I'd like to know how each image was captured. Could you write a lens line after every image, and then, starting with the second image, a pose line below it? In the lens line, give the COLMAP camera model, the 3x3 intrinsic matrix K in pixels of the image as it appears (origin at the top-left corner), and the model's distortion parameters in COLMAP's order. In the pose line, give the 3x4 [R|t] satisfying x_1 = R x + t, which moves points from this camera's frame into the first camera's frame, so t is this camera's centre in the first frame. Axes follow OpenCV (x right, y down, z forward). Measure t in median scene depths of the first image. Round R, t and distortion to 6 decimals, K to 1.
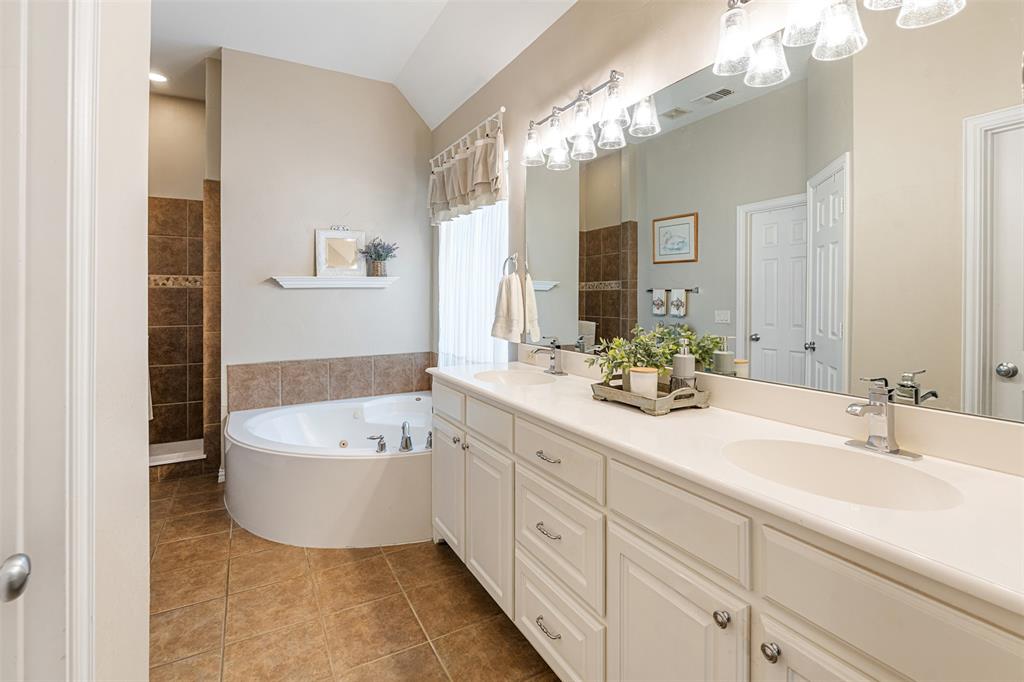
lens RADIAL K [[465.4, 0, 515.1], [0, 465.4, 294.8], [0, 0, 1]] dist [0.000457, 0.000051]
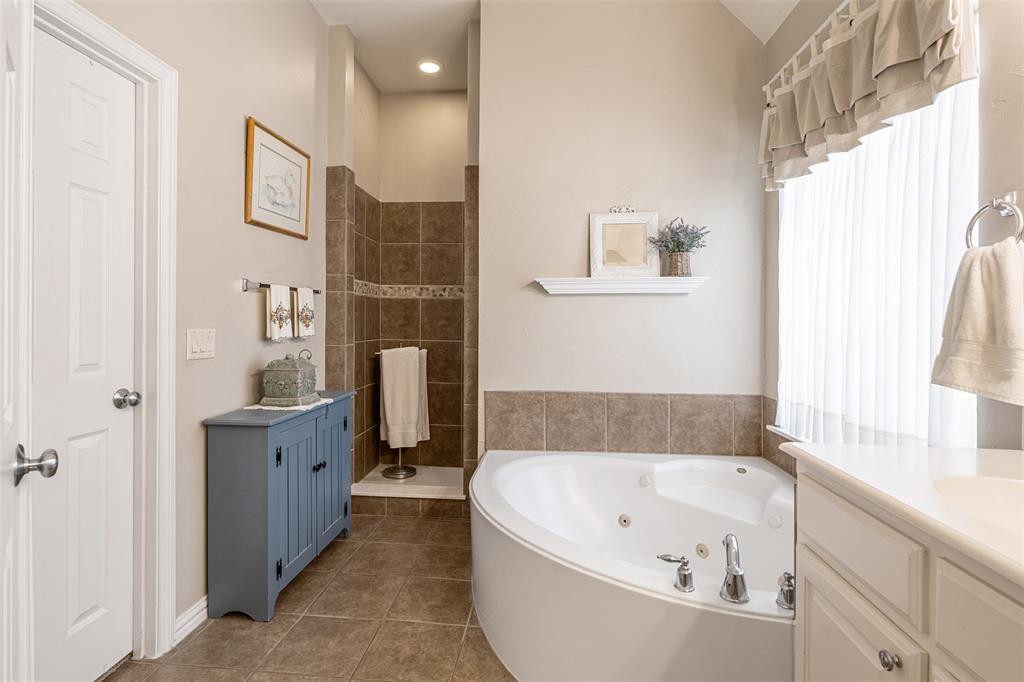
lens RADIAL K [[461.4, 0, 506.7], [0, 461.4, 318.4], [0, 0, 1]] dist [-0.003560, -0.000296]
pose [[0.804326, 0.003739, -0.594177, -0.105535], [-0.005902, 0.999981, -0.001698, 0.025033], [0.594159, 0.004873, 0.804333, 0.347099]]
